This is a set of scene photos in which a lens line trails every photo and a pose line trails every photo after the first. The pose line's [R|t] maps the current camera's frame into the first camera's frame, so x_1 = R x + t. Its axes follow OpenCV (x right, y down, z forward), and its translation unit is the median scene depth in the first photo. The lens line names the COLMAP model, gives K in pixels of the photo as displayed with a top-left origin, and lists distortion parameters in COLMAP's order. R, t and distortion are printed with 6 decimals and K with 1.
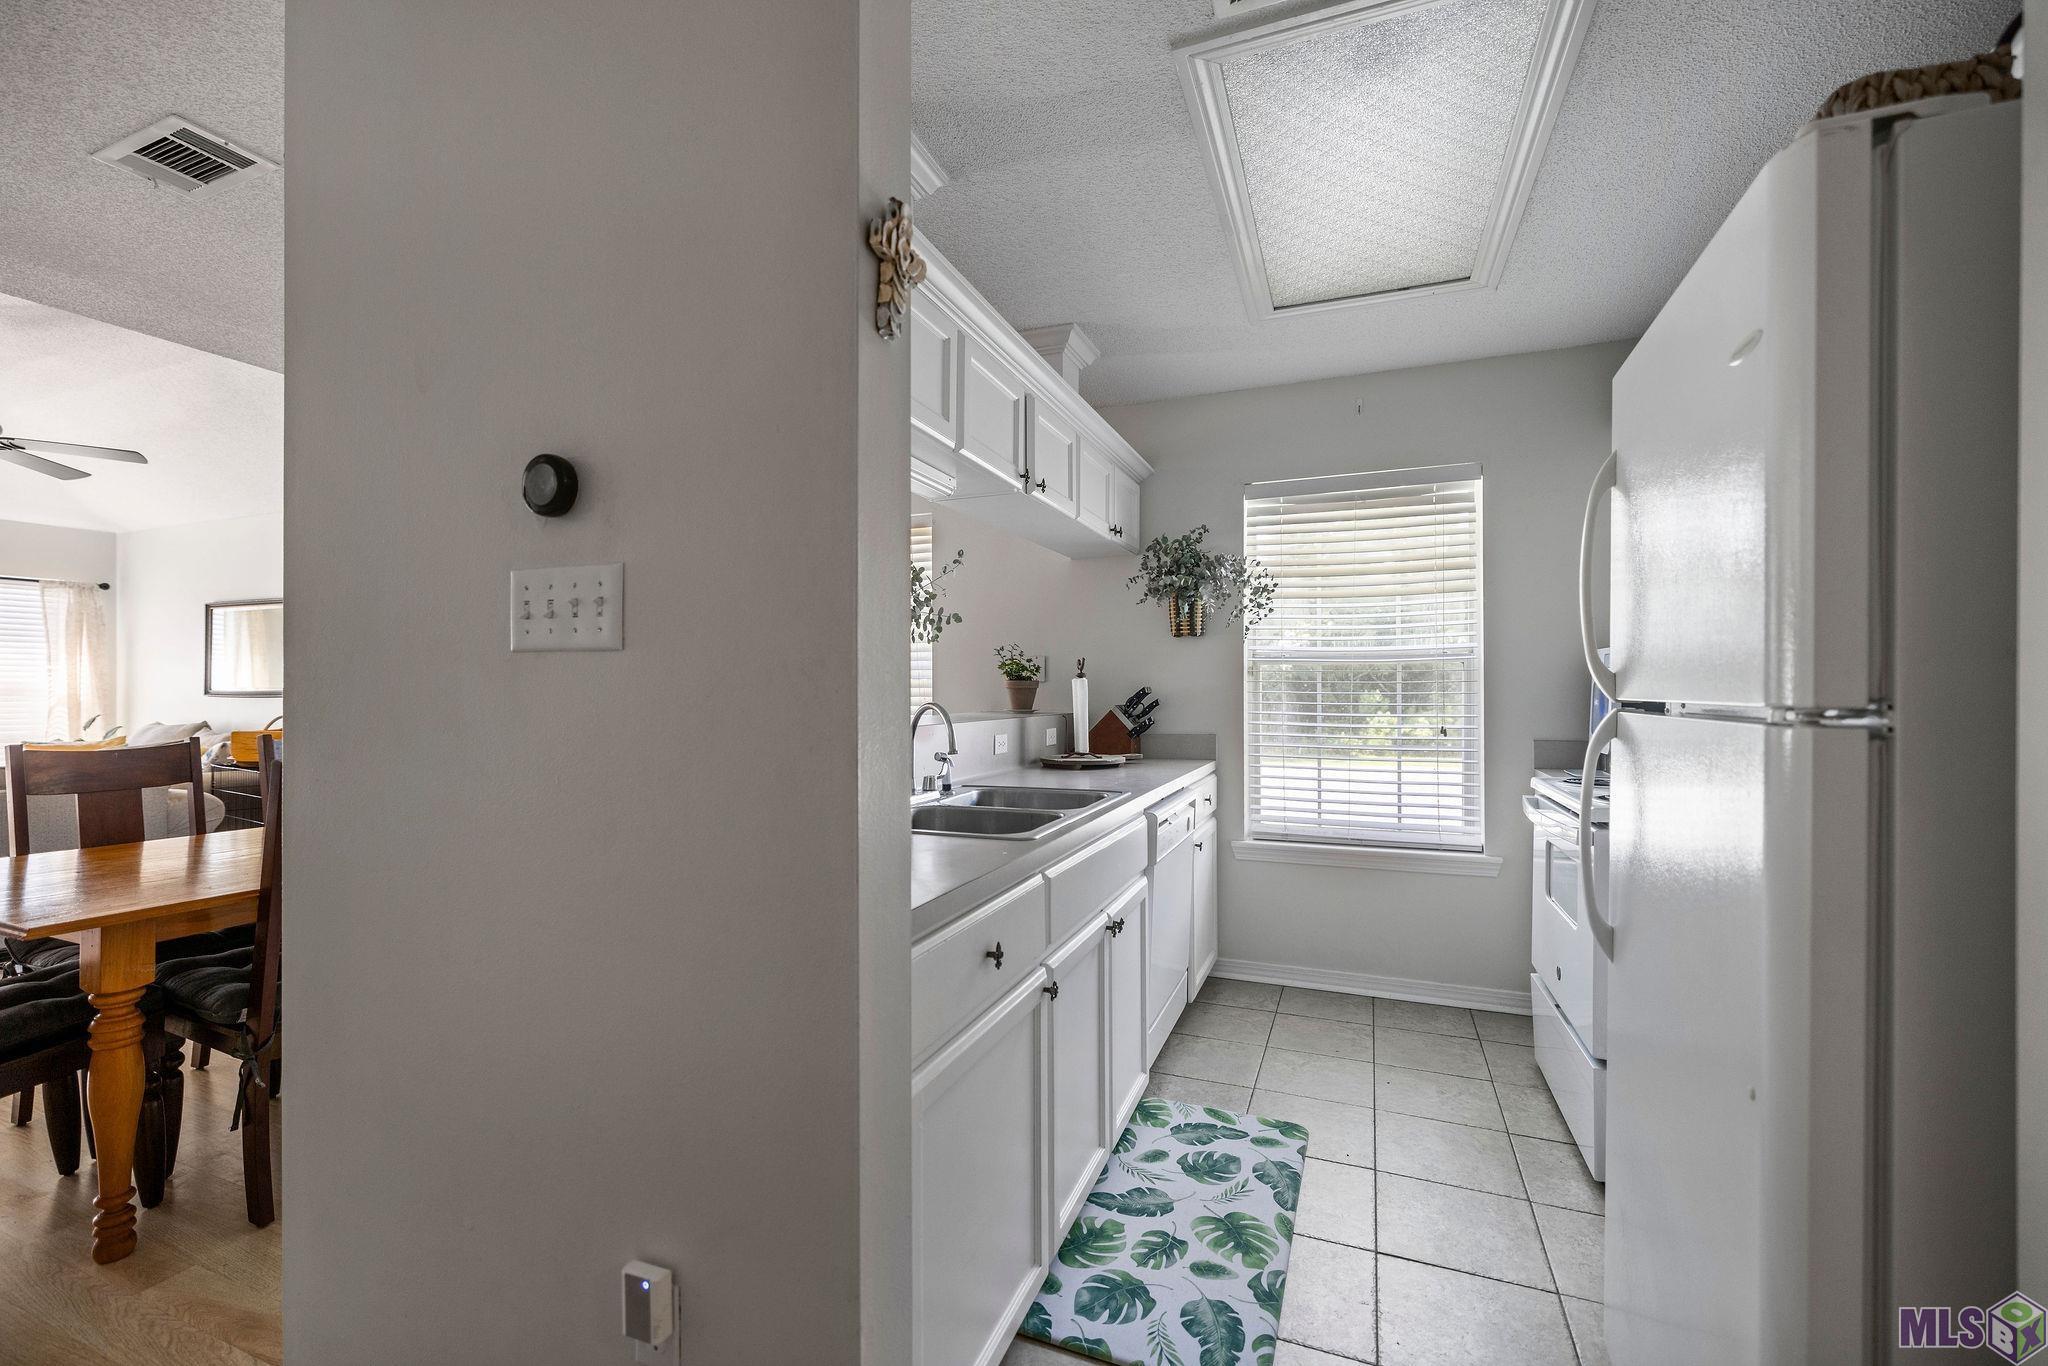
lens RADIAL K [[866.9, 0, 1024.0], [0, 866.9, 683.0], [0, 0, 1]] dist [0.000716, 0.000072]
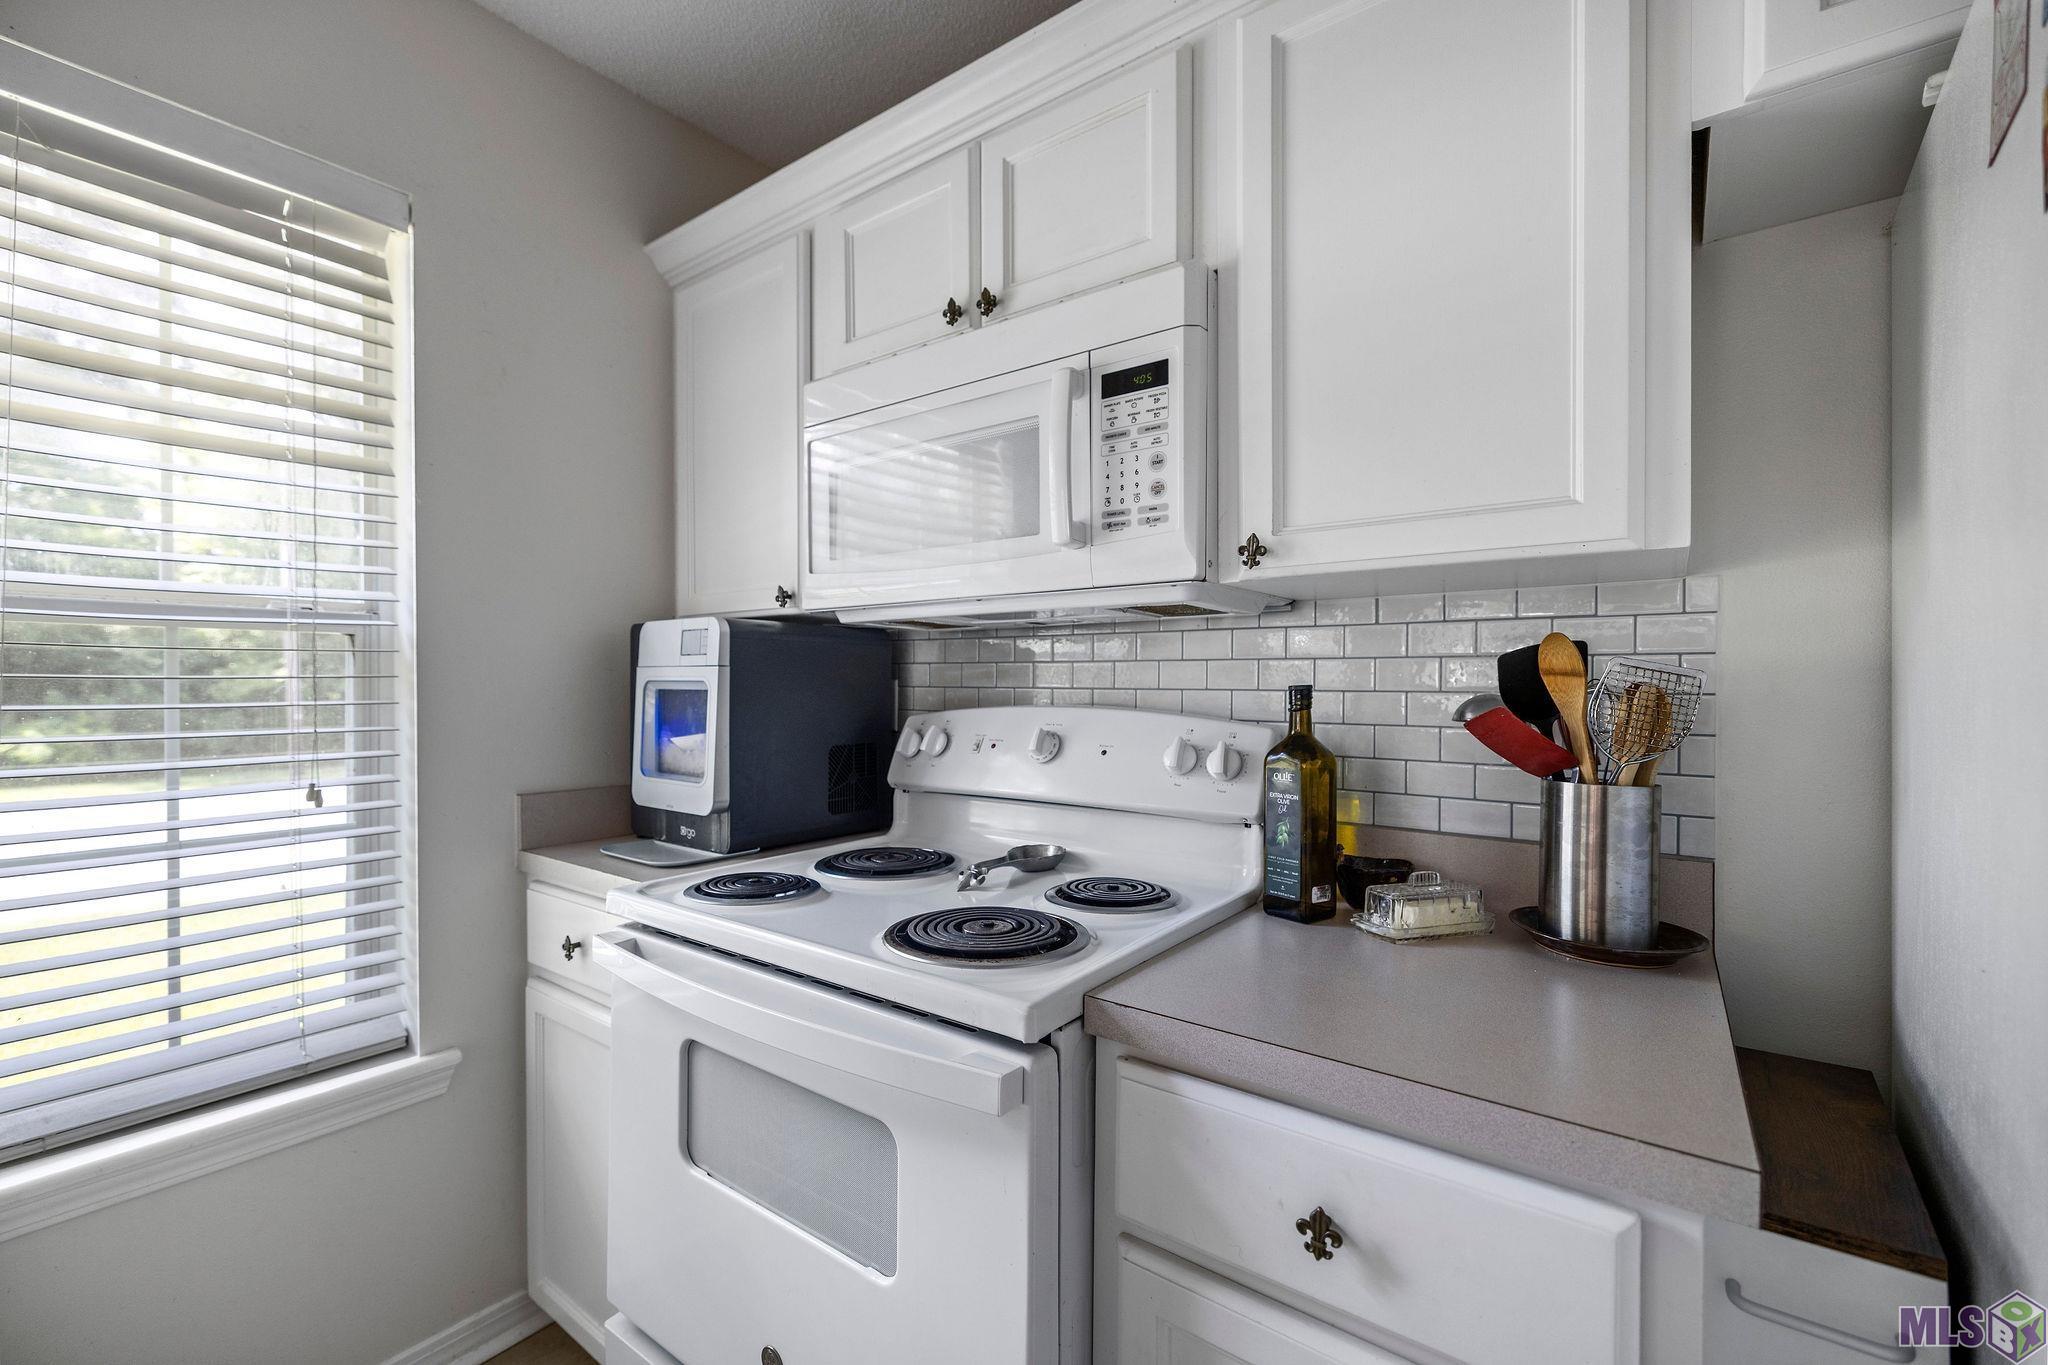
lens RADIAL K [[866.9, 0, 1024.0], [0, 866.9, 682.5], [0, 0, 1]] dist [0.000716, 0.000072]
pose [[0.274400, -0.001869, 0.961614, 0.176277], [-0.004140, 0.999987, 0.003125, -0.001794], [-0.961607, -0.004838, 0.274388, 0.560955]]
